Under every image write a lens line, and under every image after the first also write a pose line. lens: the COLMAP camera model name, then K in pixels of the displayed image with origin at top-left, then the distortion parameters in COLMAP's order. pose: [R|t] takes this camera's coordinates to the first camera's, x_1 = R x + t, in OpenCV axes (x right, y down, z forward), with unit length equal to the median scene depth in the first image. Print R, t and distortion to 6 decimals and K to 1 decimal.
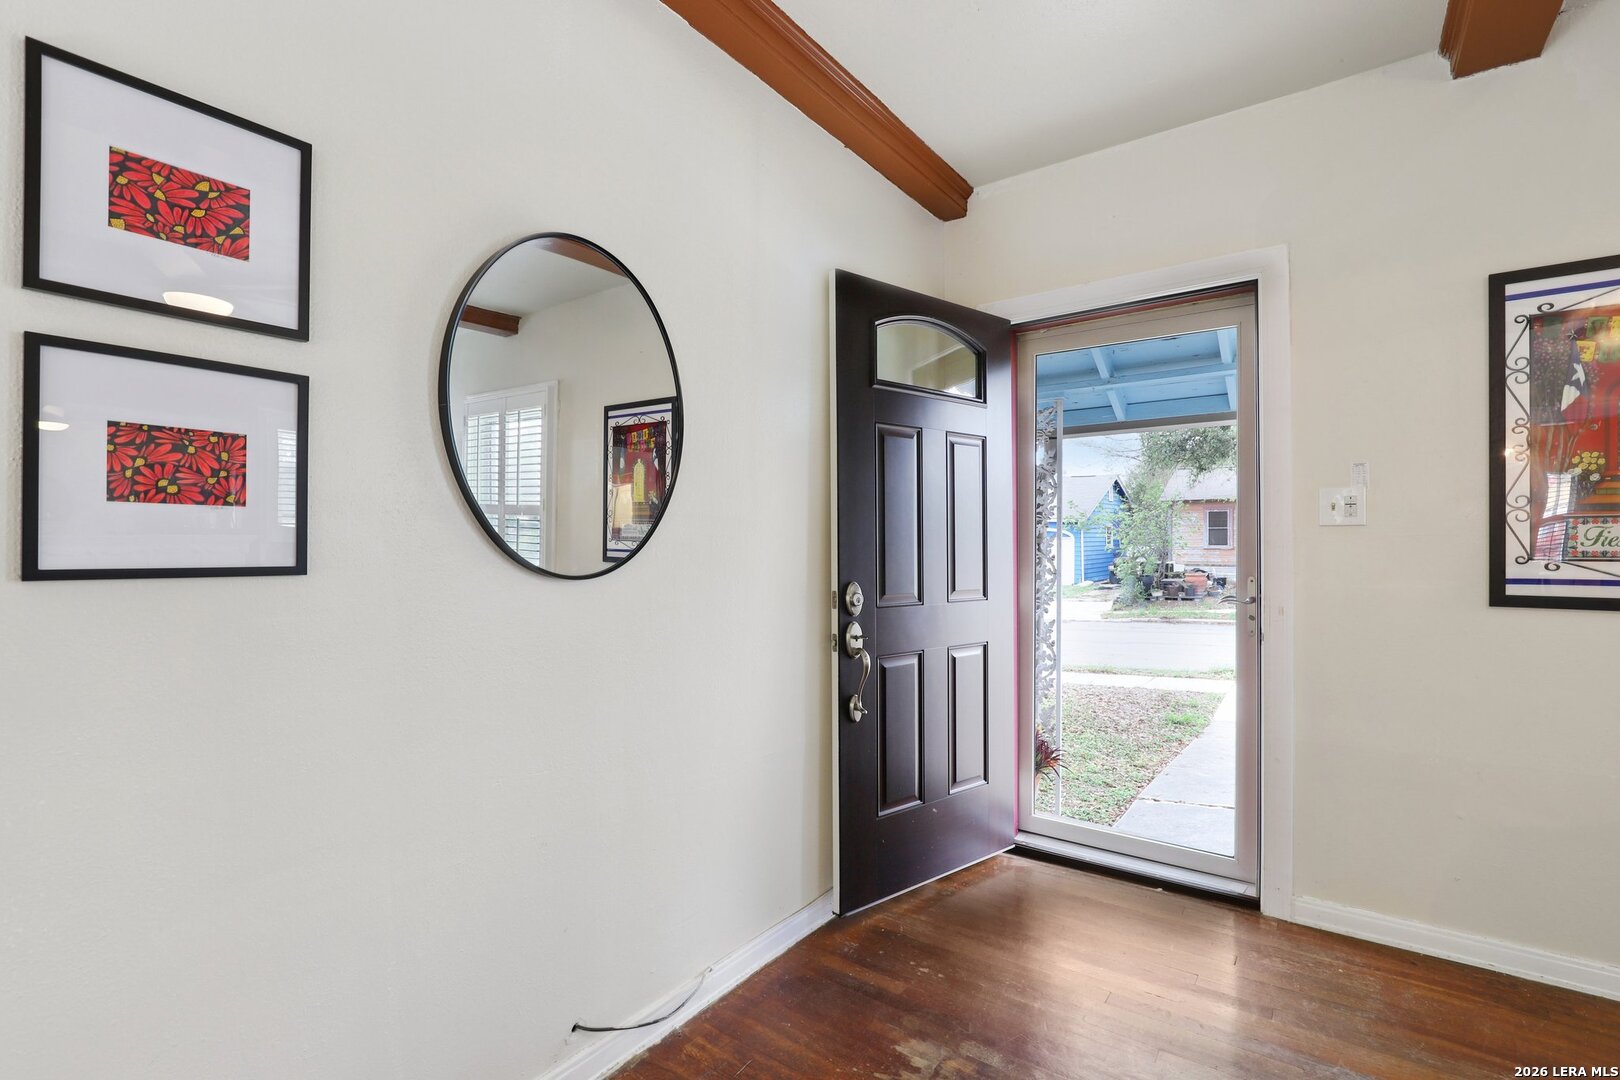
lens RADIAL K [[744.3, 0, 817.3], [0, 744.3, 545.6], [0, 0, 1]] dist [-0.023177, 0.004996]
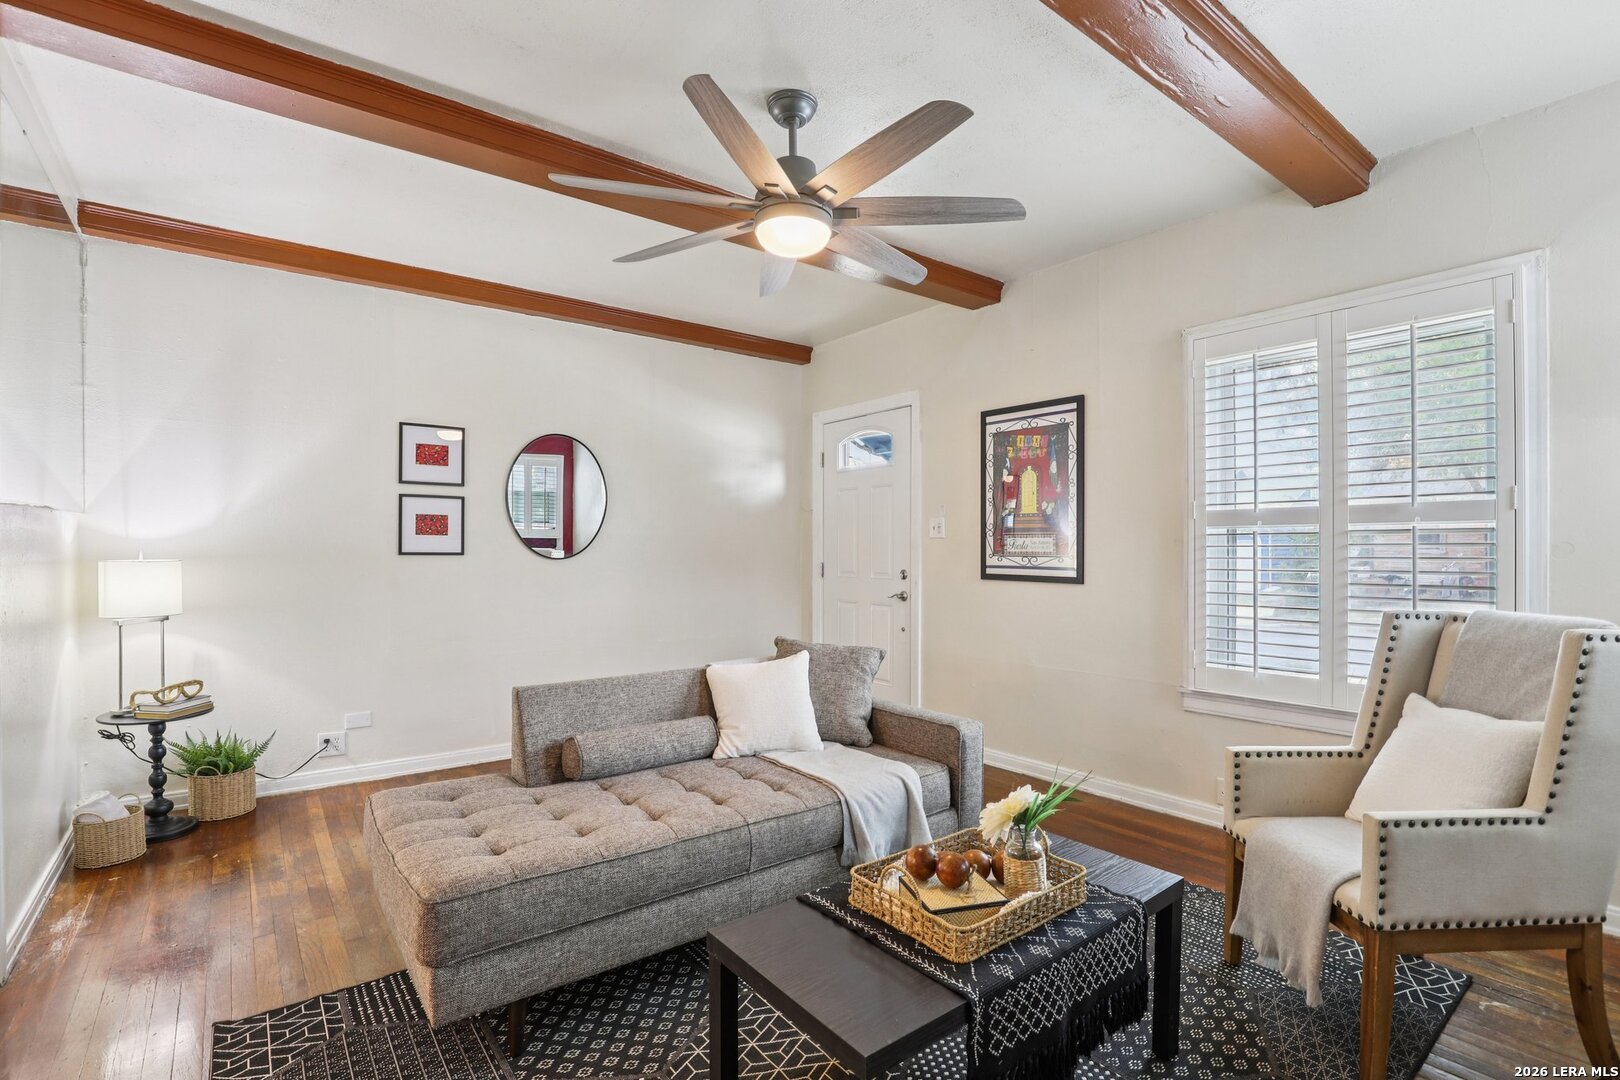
lens RADIAL K [[744.3, 0, 810.3], [0, 744.3, 542.5], [0, 0, 1]] dist [-0.023177, 0.004996]
pose [[0.959731, 0.002361, -0.280911, 1.094003], [-0.003670, 0.999985, -0.004132, -0.006582], [0.280897, 0.004996, 0.959725, -1.112319]]
